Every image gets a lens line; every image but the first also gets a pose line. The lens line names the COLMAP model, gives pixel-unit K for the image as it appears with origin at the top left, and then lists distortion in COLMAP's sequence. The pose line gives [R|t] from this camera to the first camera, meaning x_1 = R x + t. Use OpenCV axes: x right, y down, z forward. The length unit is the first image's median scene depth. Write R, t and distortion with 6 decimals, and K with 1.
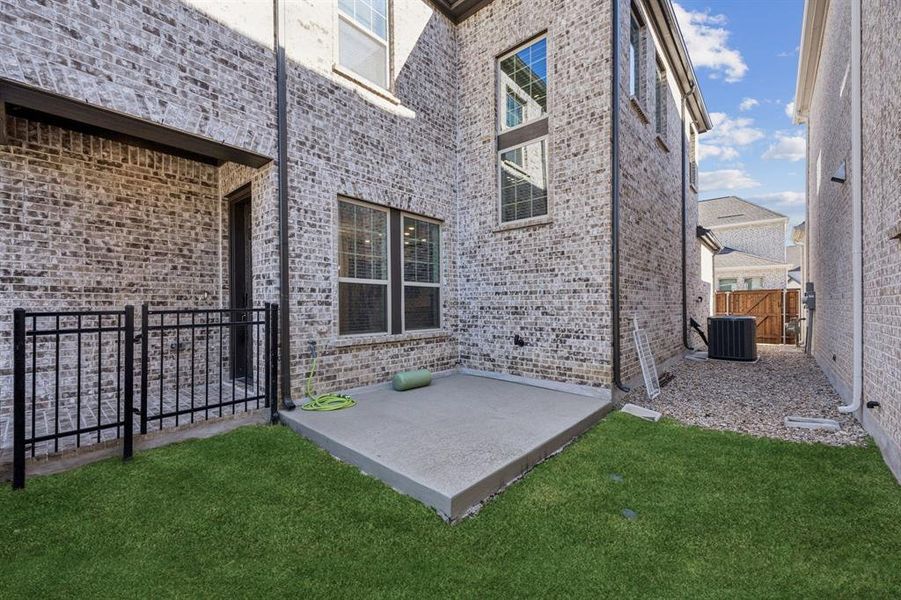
lens RADIAL K [[354.1, 0, 448.0], [0, 354.1, 302.2], [0, 0, 1]] dist [0.001742, -0.000109]
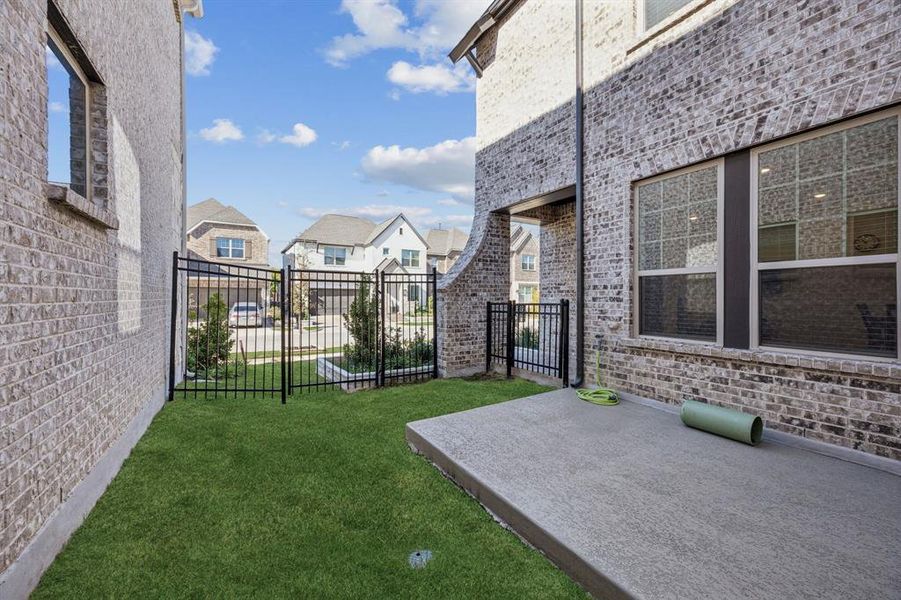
lens RADIAL K [[354.1, 0, 448.3], [0, 354.1, 299.0], [0, 0, 1]] dist [0.001742, -0.000109]
pose [[-0.289388, 0.001565, -0.957211, 0.741246], [0.005400, 0.999985, 0.000002, -0.001078], [0.957197, -0.005169, -0.289392, 0.832419]]
